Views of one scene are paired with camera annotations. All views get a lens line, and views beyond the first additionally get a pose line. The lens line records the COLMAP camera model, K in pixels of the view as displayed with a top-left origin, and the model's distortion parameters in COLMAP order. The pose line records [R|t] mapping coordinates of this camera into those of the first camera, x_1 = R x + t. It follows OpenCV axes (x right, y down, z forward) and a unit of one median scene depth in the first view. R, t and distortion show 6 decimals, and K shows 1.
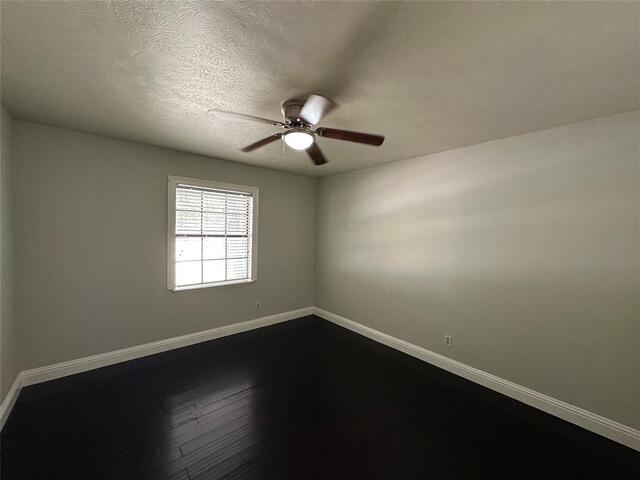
lens RADIAL K [[267.0, 0, 321.9], [0, 267.0, 238.3], [0, 0, 1]] dist [0.020552, 0.000126]
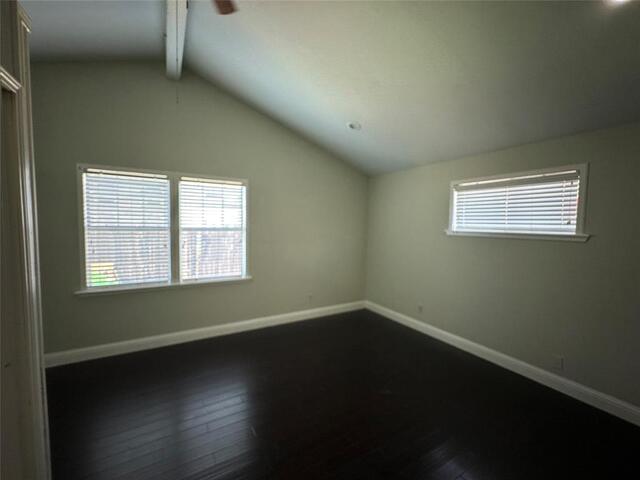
lens RADIAL K [[267.0, 0, 321.9], [0, 267.0, 238.3], [0, 0, 1]] dist [0.020552, 0.000126]
pose [[0.976794, 0.002927, -0.214161, 0.188747], [0.002723, 0.999656, 0.026082, -0.000946], [0.214164, -0.026060, 0.976450, 0.160500]]
